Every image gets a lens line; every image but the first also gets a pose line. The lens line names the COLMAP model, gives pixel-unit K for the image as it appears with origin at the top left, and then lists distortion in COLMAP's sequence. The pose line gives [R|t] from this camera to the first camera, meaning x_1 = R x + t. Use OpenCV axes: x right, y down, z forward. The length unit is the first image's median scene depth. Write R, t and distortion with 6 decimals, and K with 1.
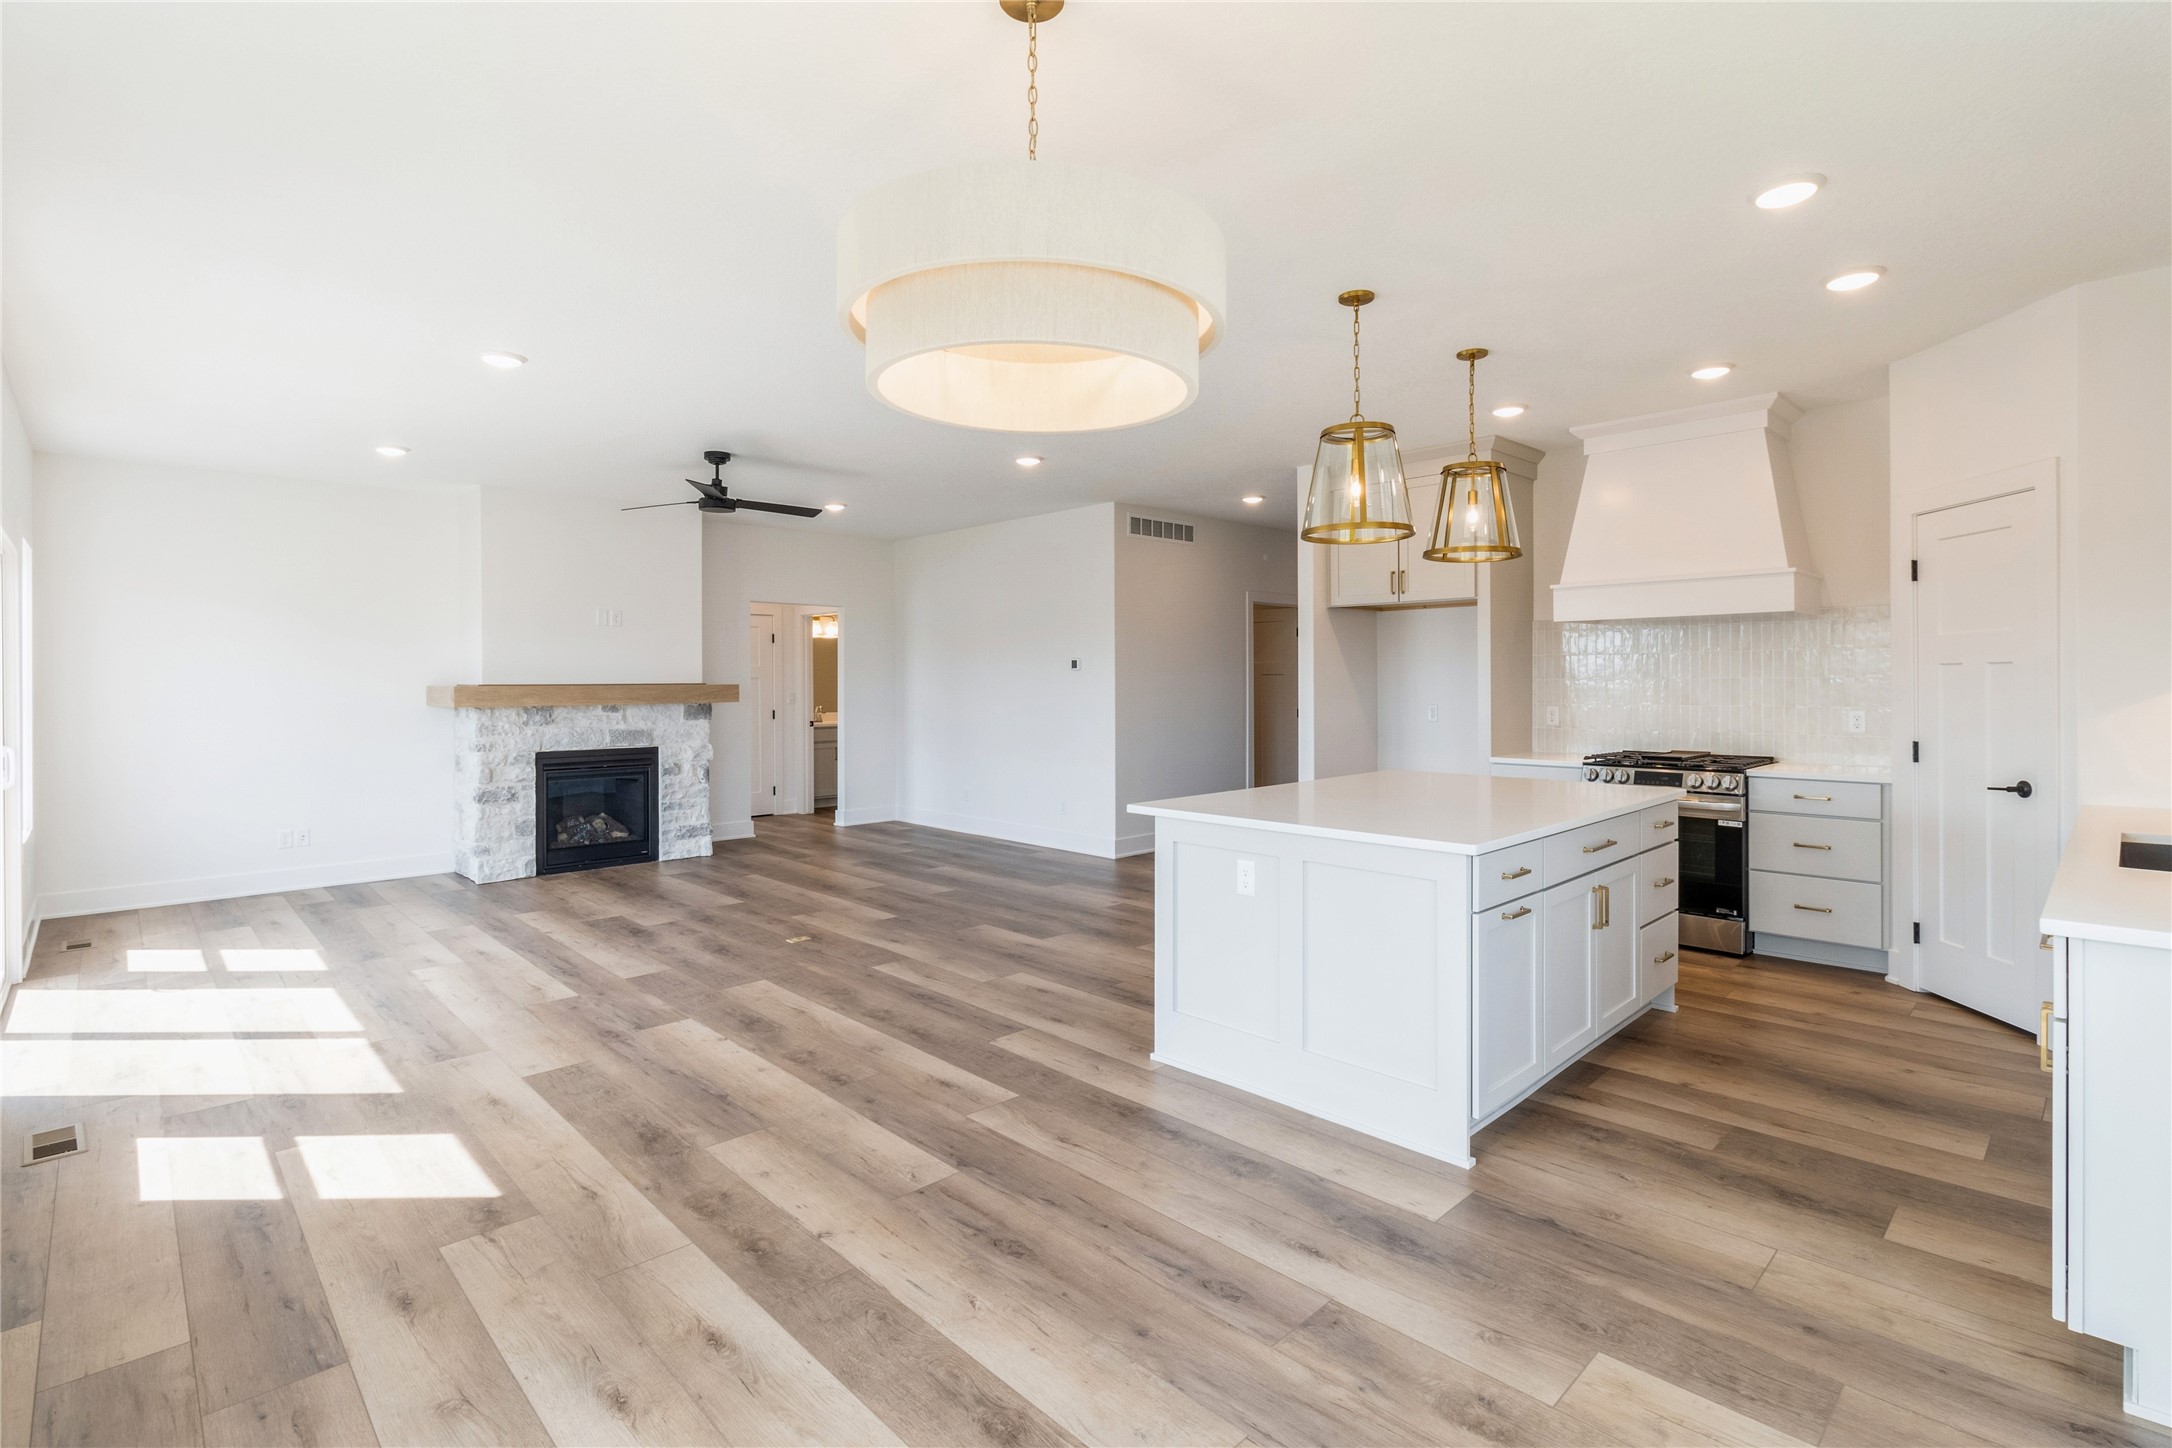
lens RADIAL K [[1022.8, 0, 1094.6], [0, 1022.8, 680.0], [0, 0, 1]] dist [-0.009327, -0.000552]
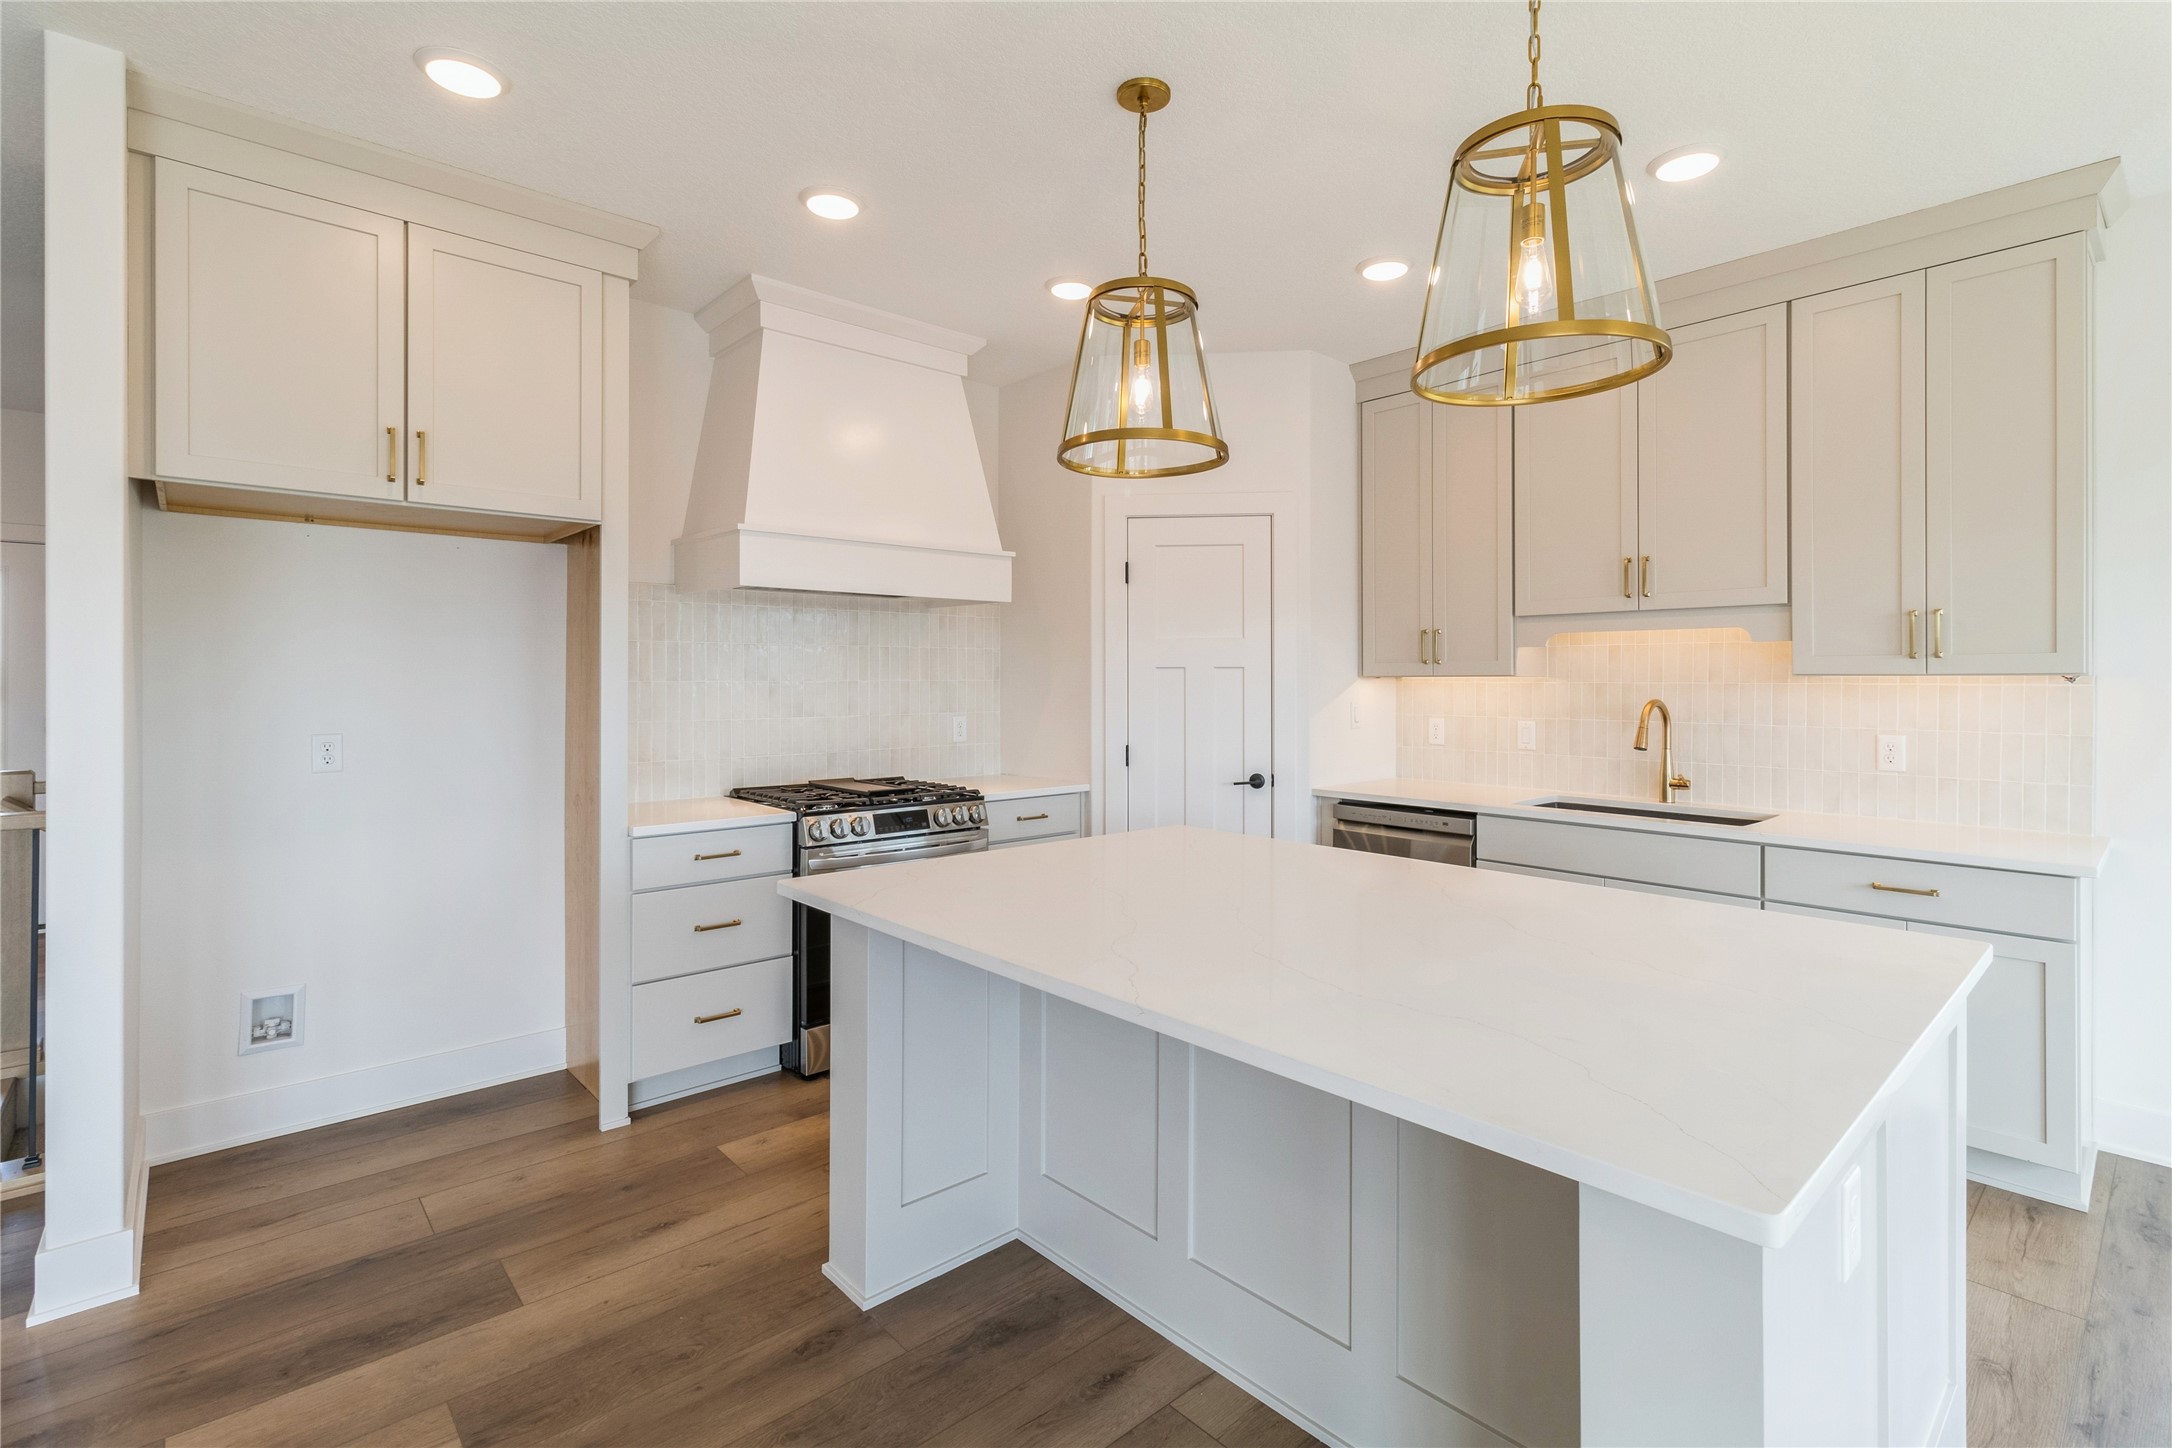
lens RADIAL K [[994.6, 0, 1112.4], [0, 994.6, 686.5], [0, 0, 1]] dist [-0.002418, -0.000377]
pose [[0.033143, -0.001200, 0.999450, -0.100473], [-0.001160, 0.999999, 0.001239, 0.001176], [-0.999450, -0.001200, 0.033141, 0.605556]]
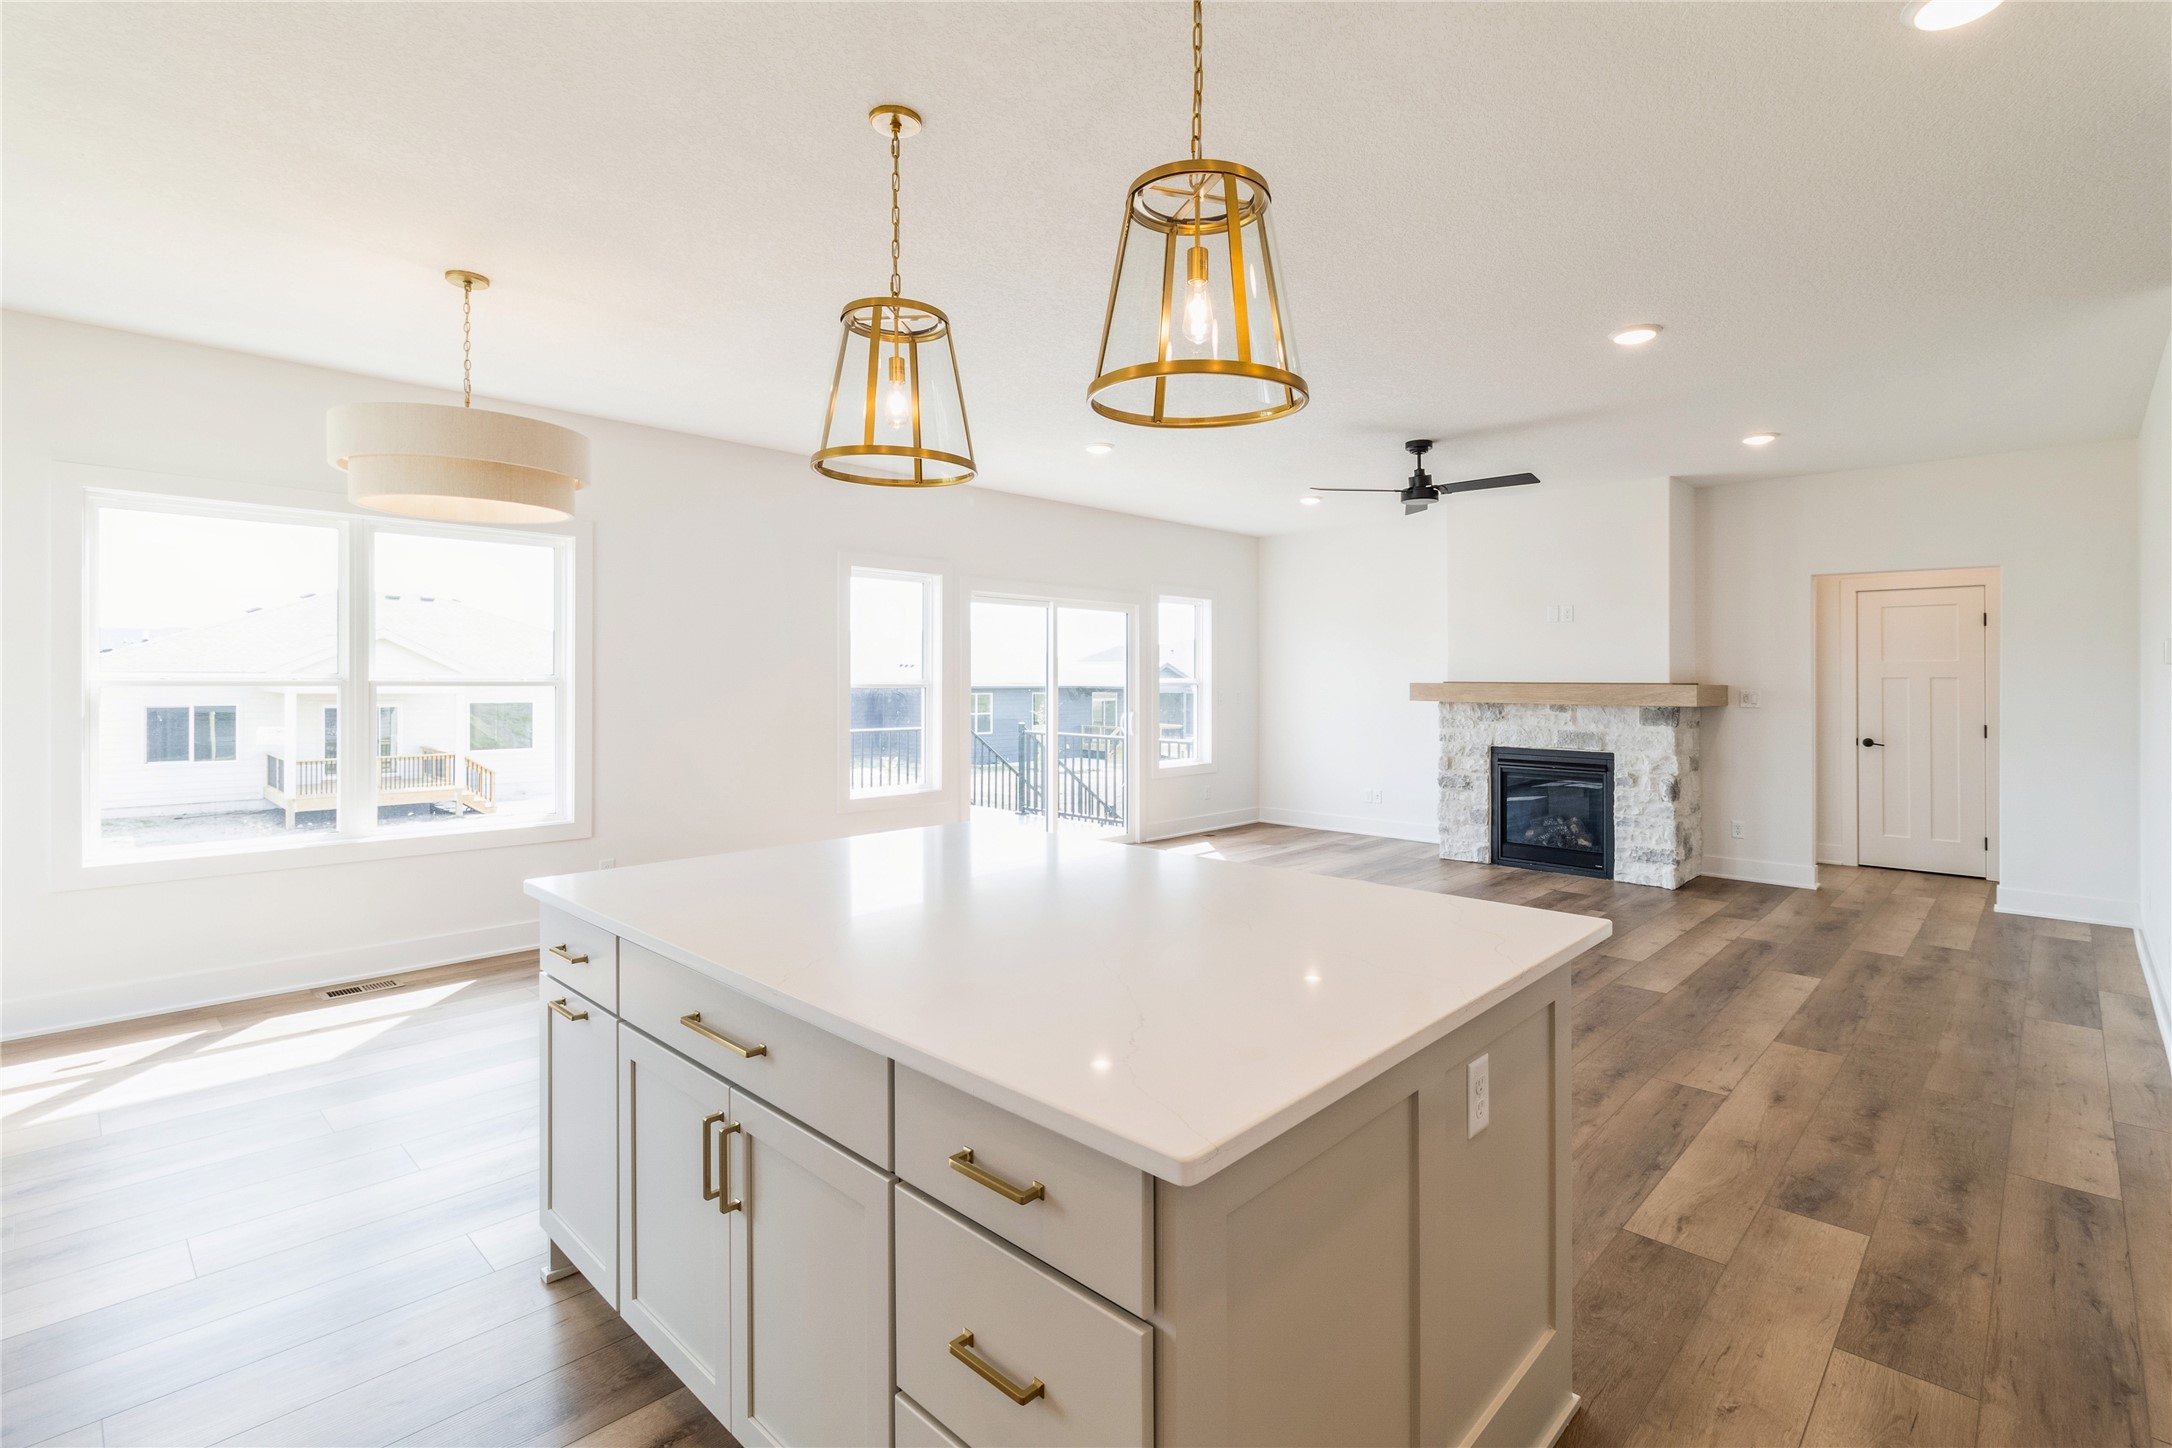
lens RADIAL K [[1007.6, 0, 1105.7], [0, 1007.6, 665.5], [0, 0, 1]] dist [0.000743, -0.000113]
pose [[0.039497, -0.005954, -0.999202, 0.488124], [-0.005252, 0.999967, -0.006166, -0.004497], [0.999206, 0.005491, 0.039464, 0.570463]]
